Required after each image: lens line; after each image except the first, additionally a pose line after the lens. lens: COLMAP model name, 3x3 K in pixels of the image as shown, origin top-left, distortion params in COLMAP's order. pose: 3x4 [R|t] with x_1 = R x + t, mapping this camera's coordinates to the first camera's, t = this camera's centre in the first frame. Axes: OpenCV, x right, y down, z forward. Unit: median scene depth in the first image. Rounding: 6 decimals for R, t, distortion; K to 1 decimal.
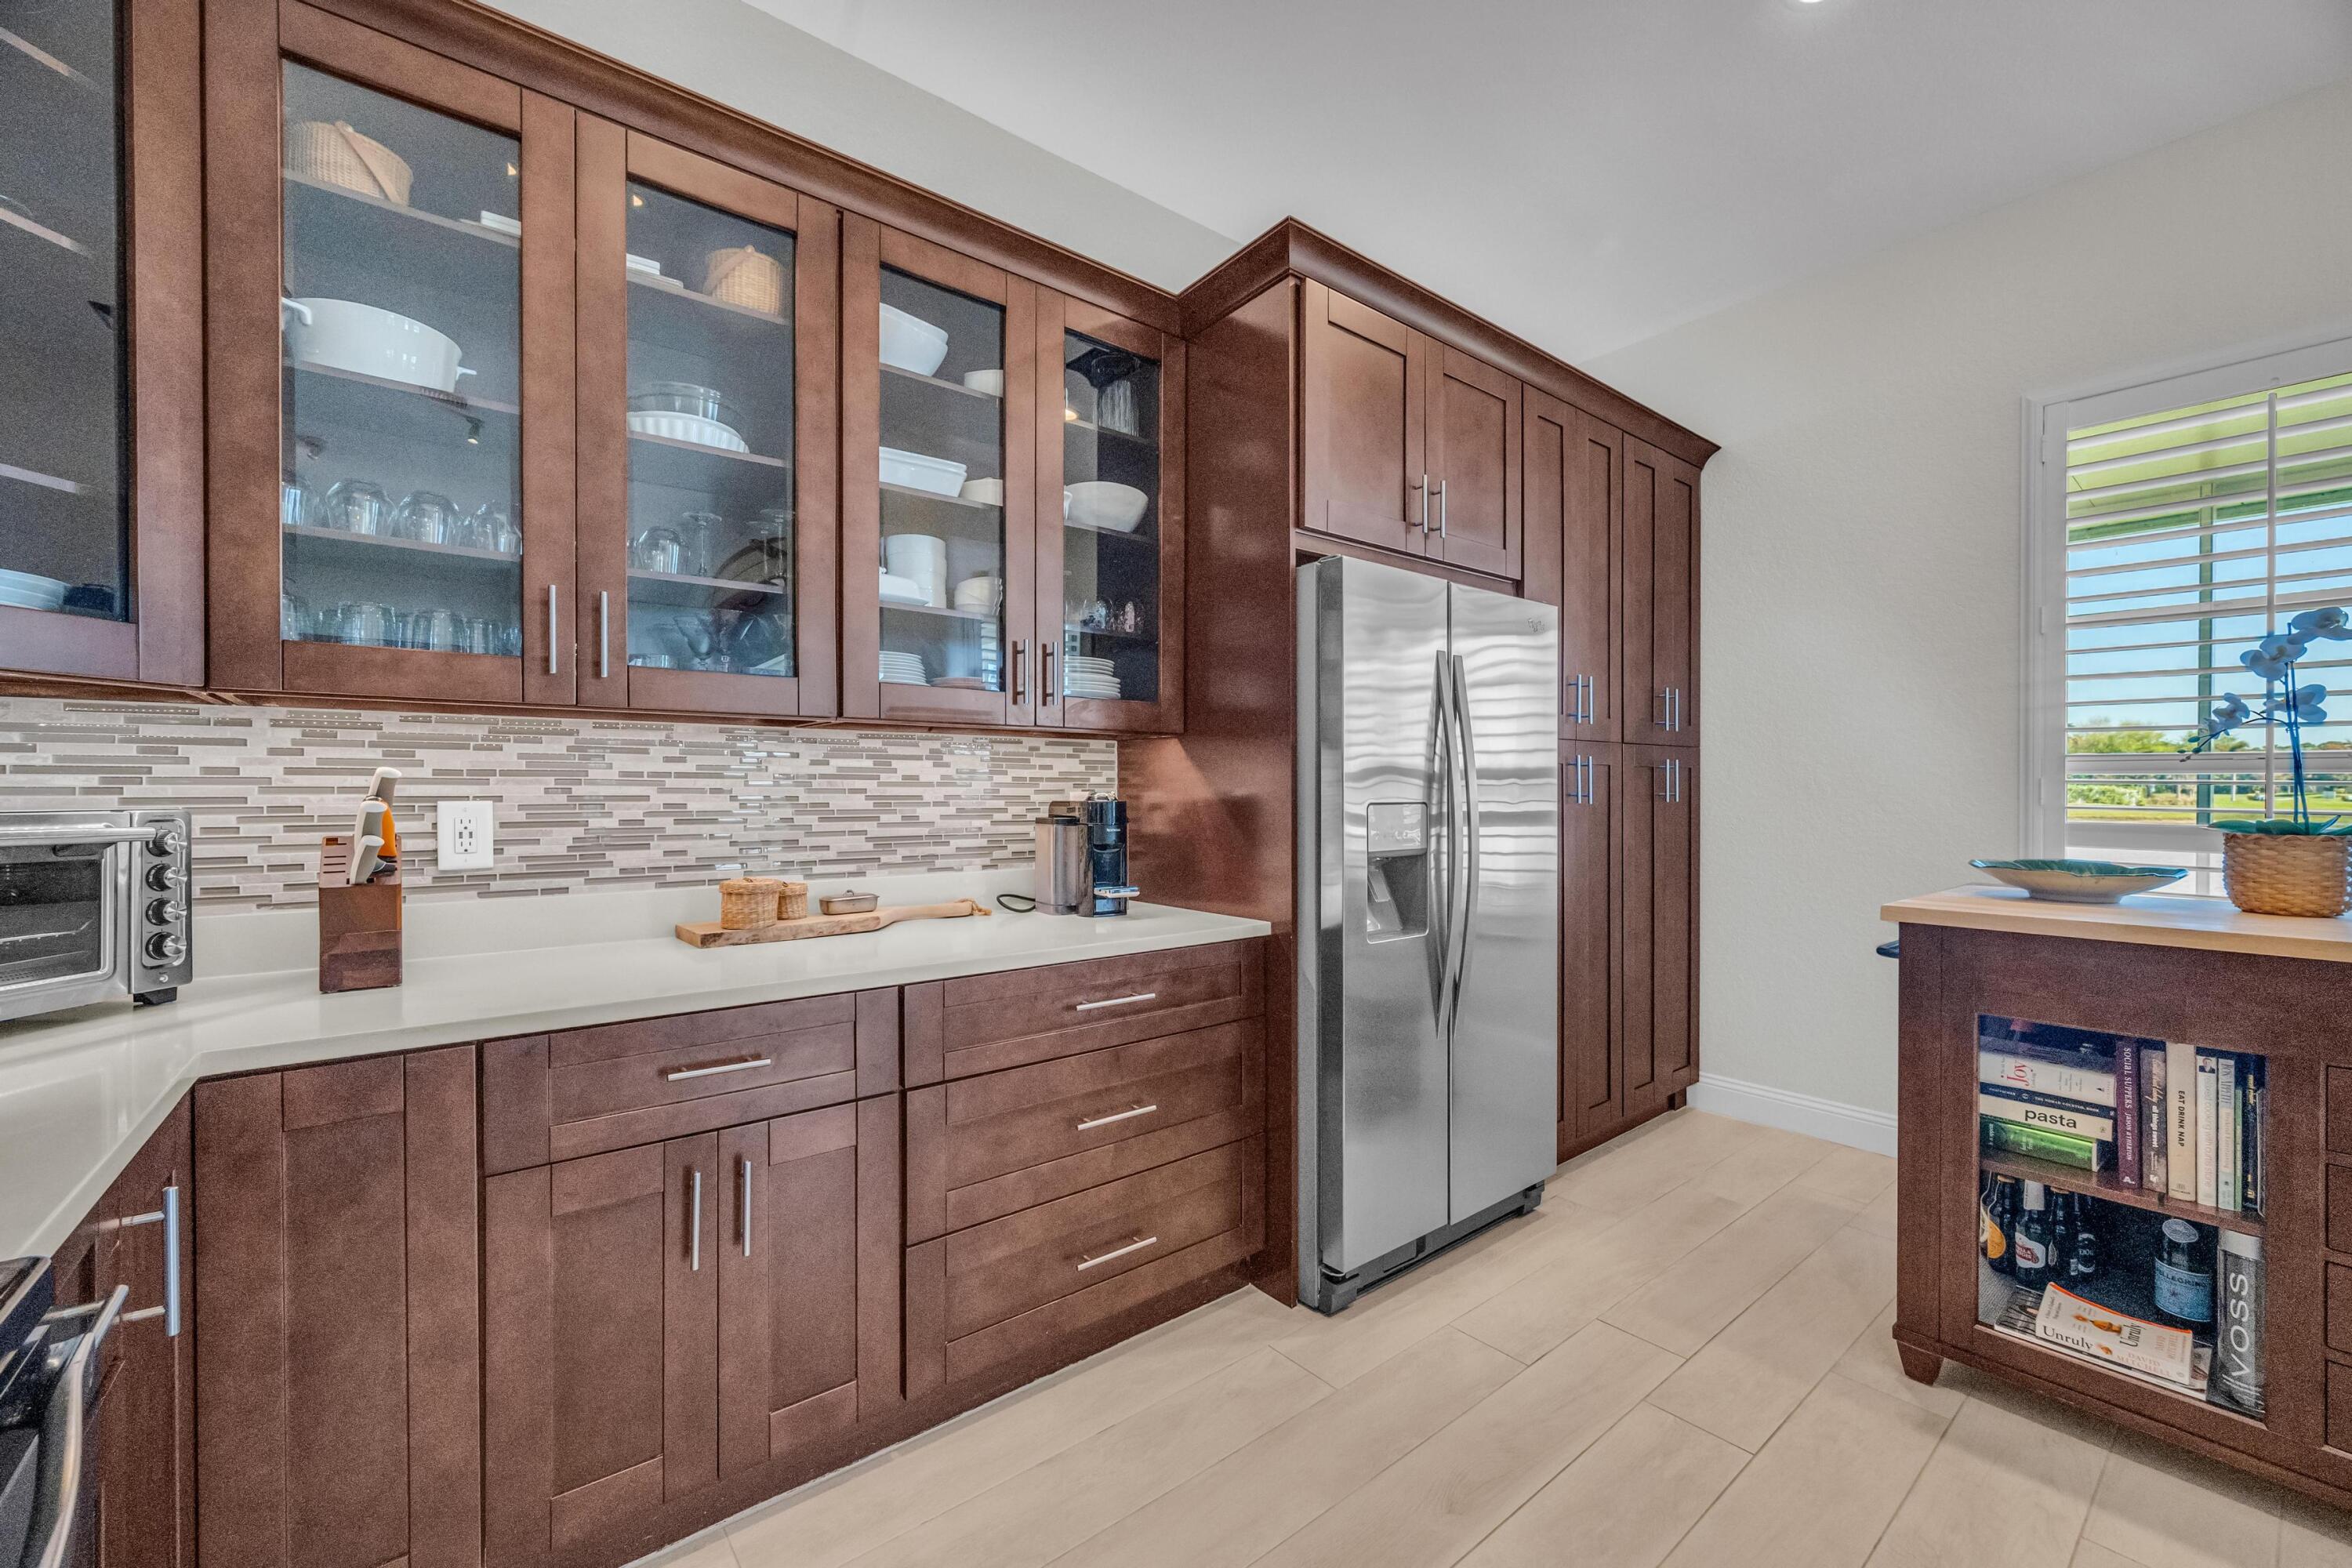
lens RADIAL K [[962.5, 0, 1176.2], [0, 962.5, 792.4], [0, 0, 1]] dist [0.002441, 0.000132]
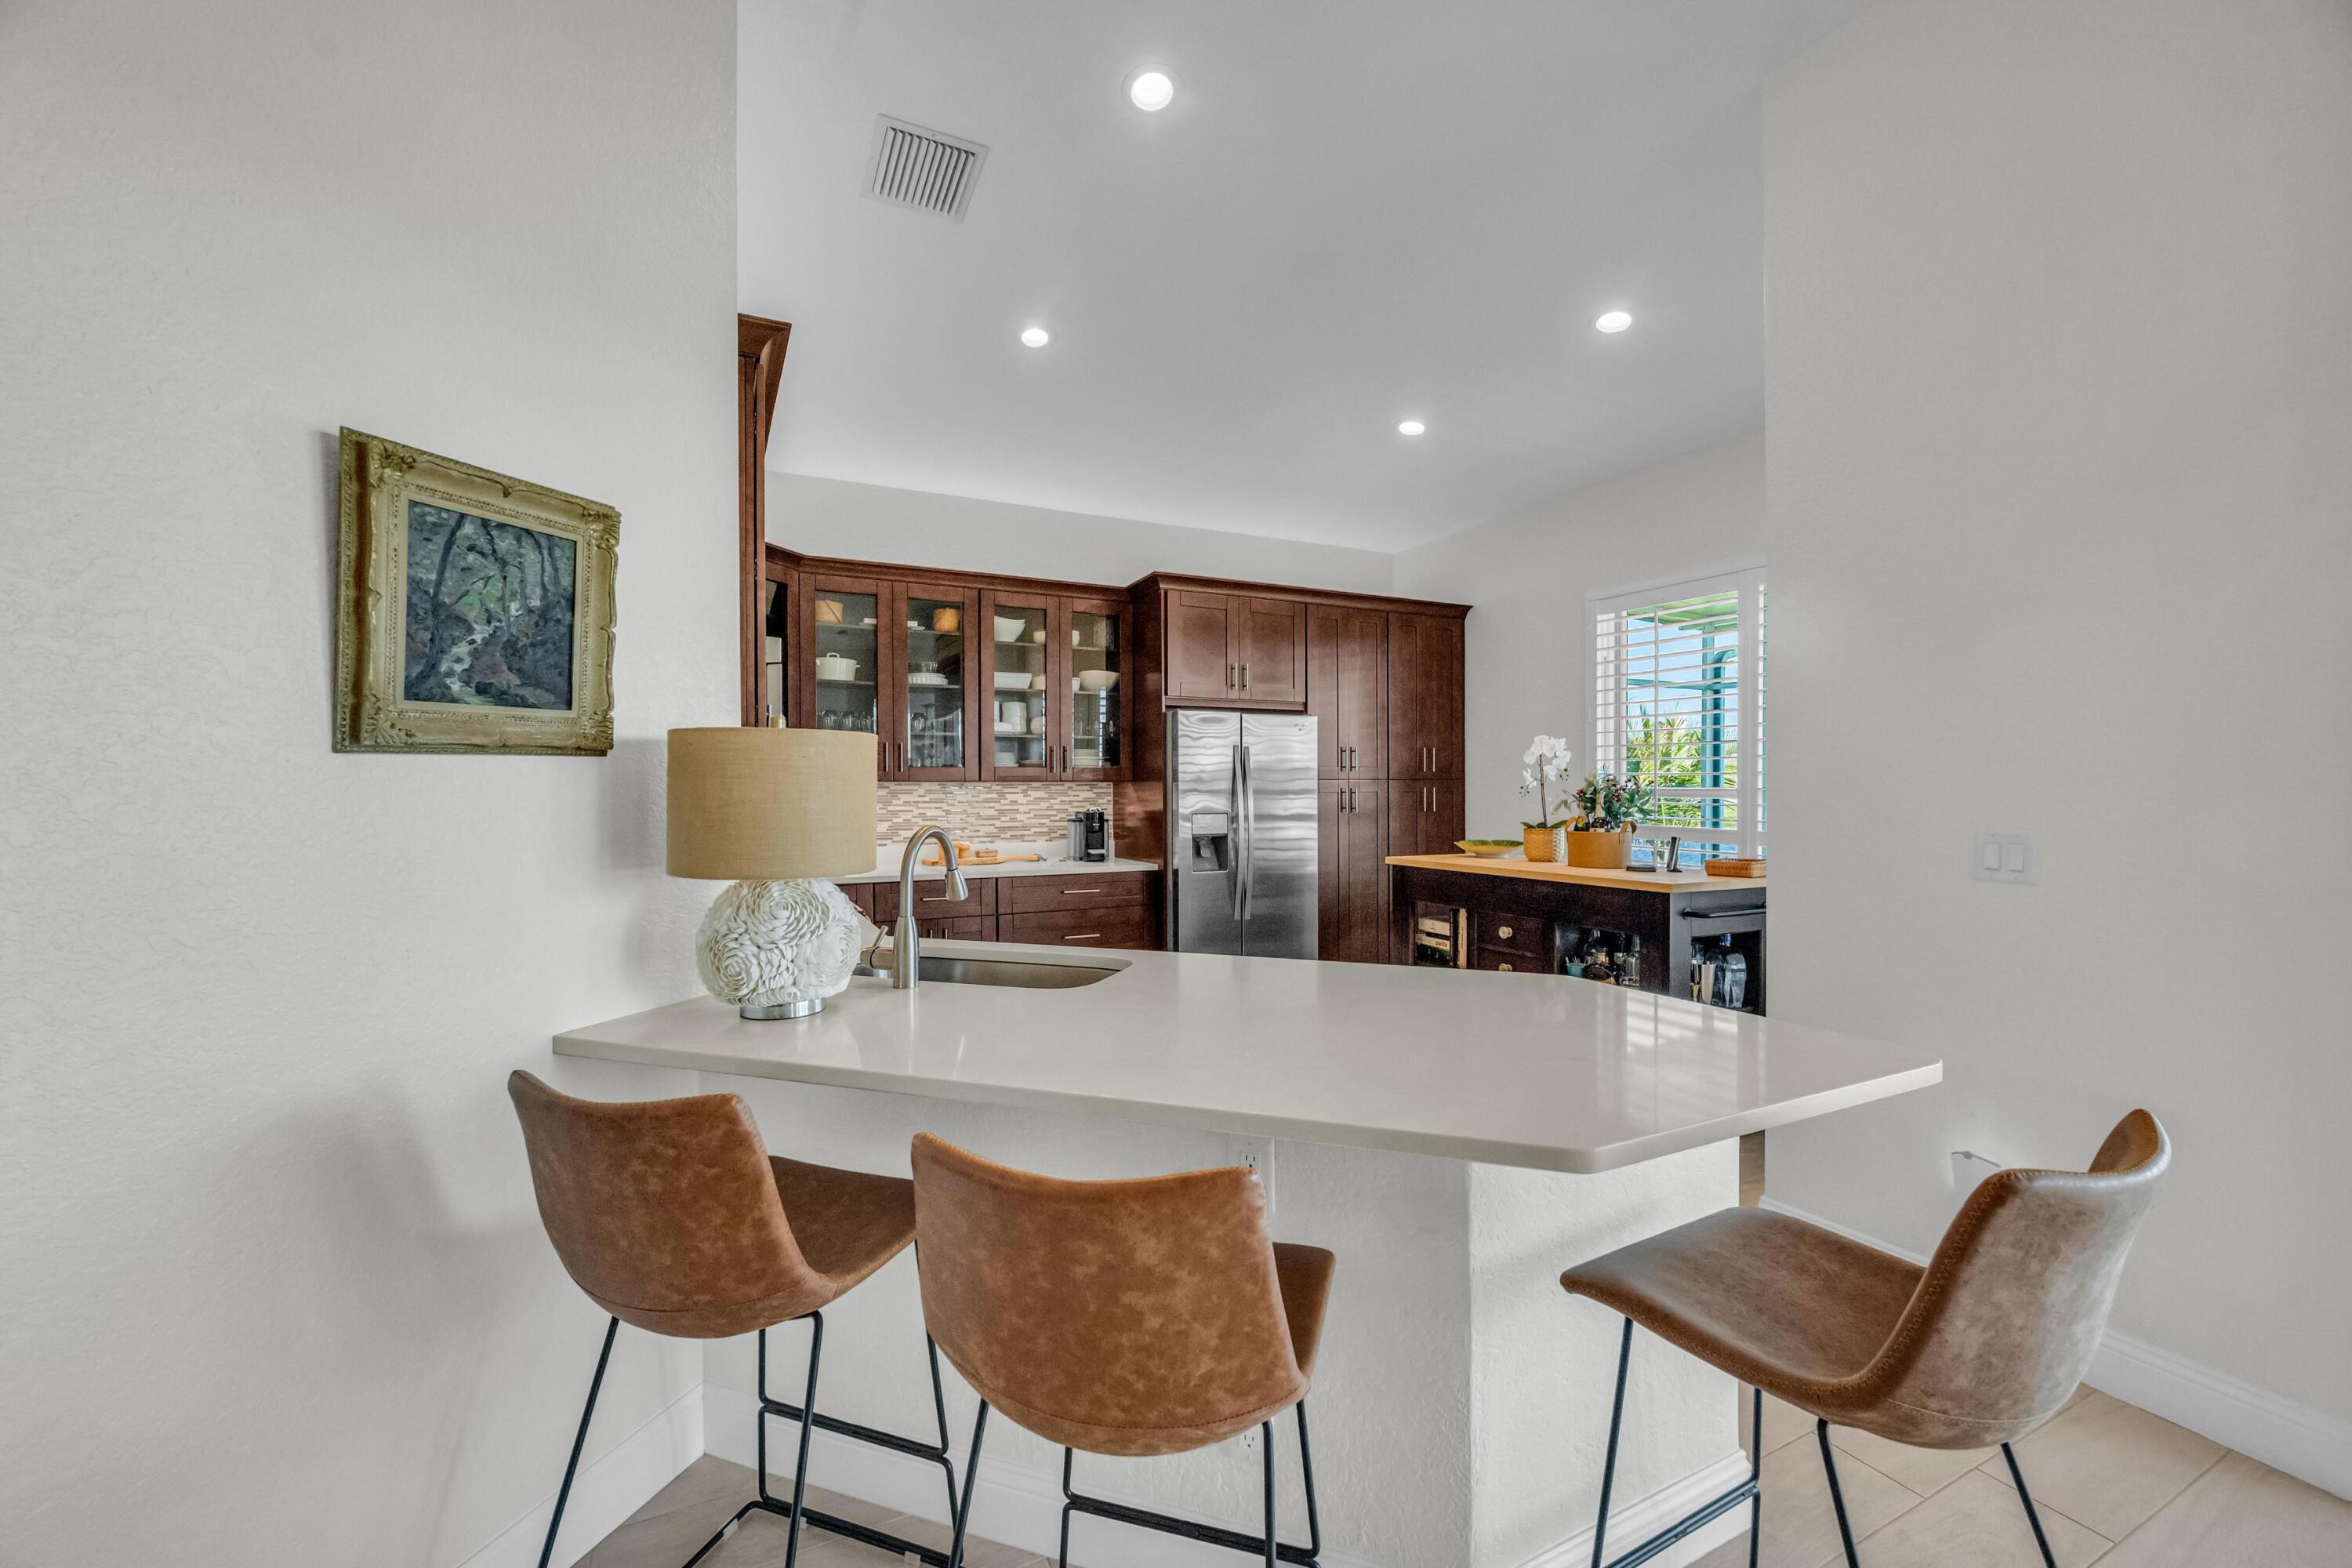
lens RADIAL K [[972.3, 0, 1167.0], [0, 972.3, 790.0], [0, 0, 1]] dist [0.021478, 0.000084]
pose [[0.976838, -0.002142, -0.213969, 0.650661], [0.001757, 0.999996, -0.001992, -0.041645], [0.213973, 0.001570, 0.976838, -1.348370]]
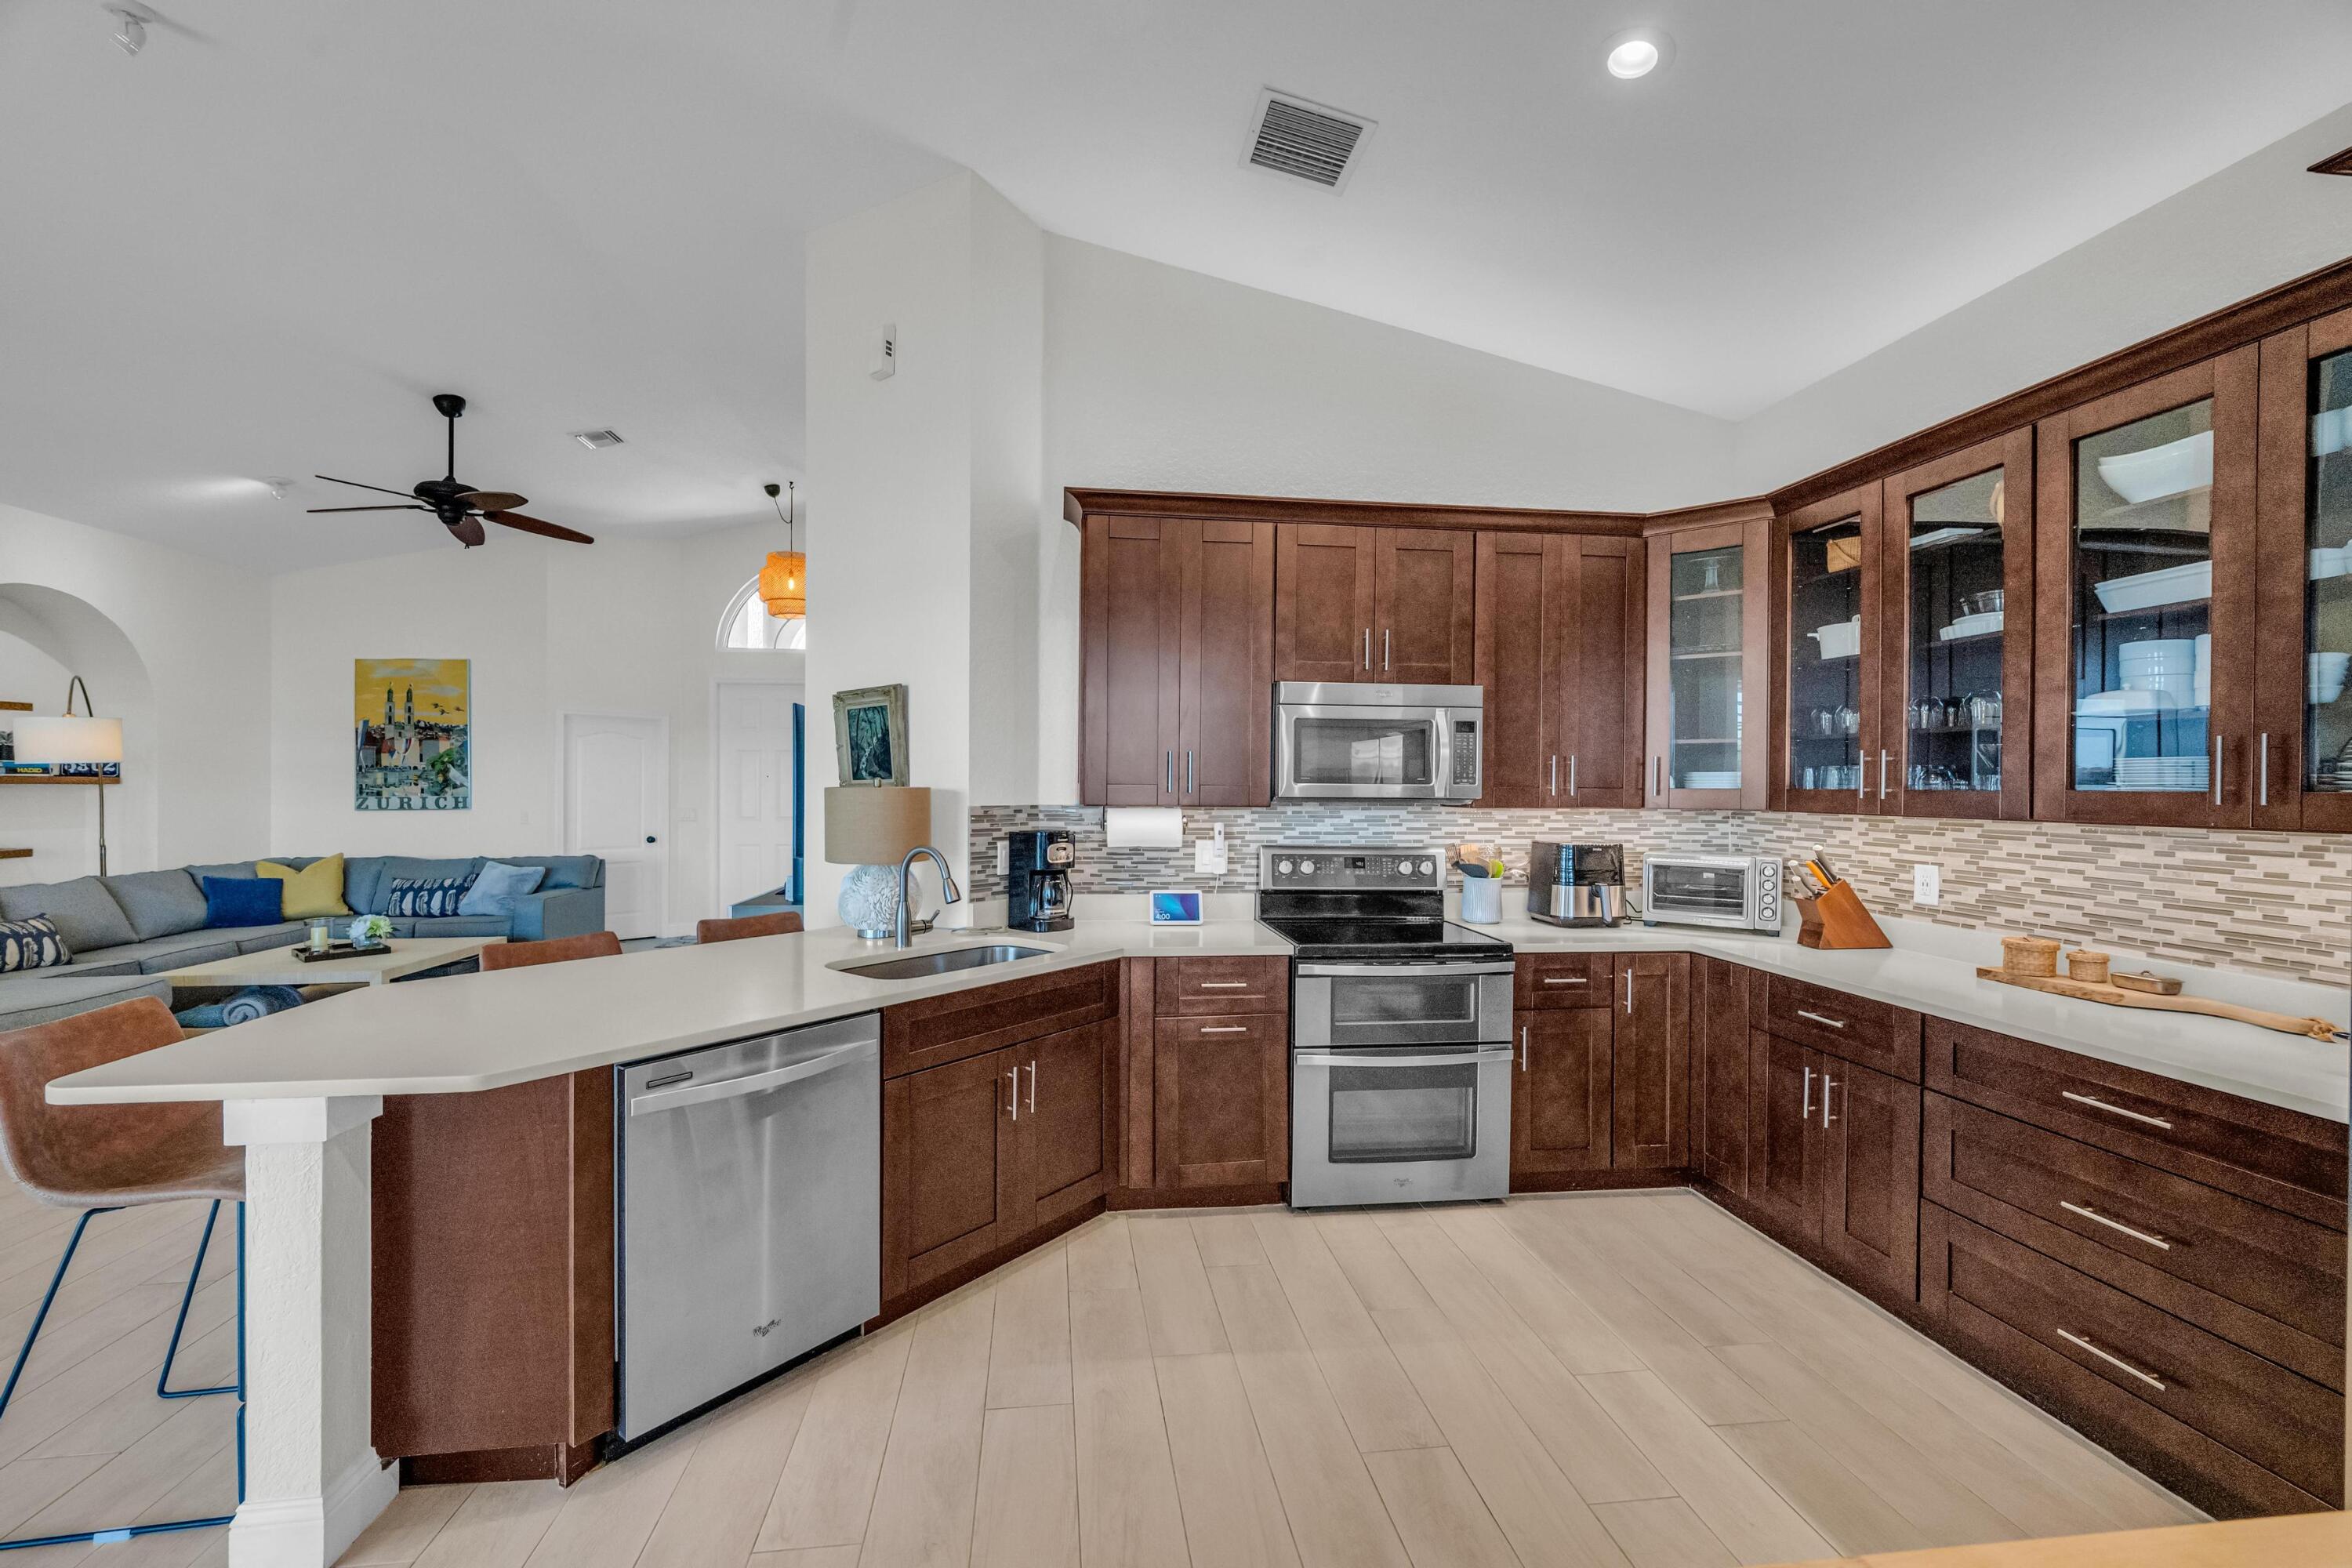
lens RADIAL K [[956.3, 0, 1171.4], [0, 956.3, 791.1], [0, 0, 1]] dist [0.010079, -0.000183]
pose [[-0.533992, 0.002554, -0.845486, 1.202097], [-0.009321, 0.999917, 0.008907, -0.104834], [0.845438, 0.012637, -0.533924, 0.644877]]
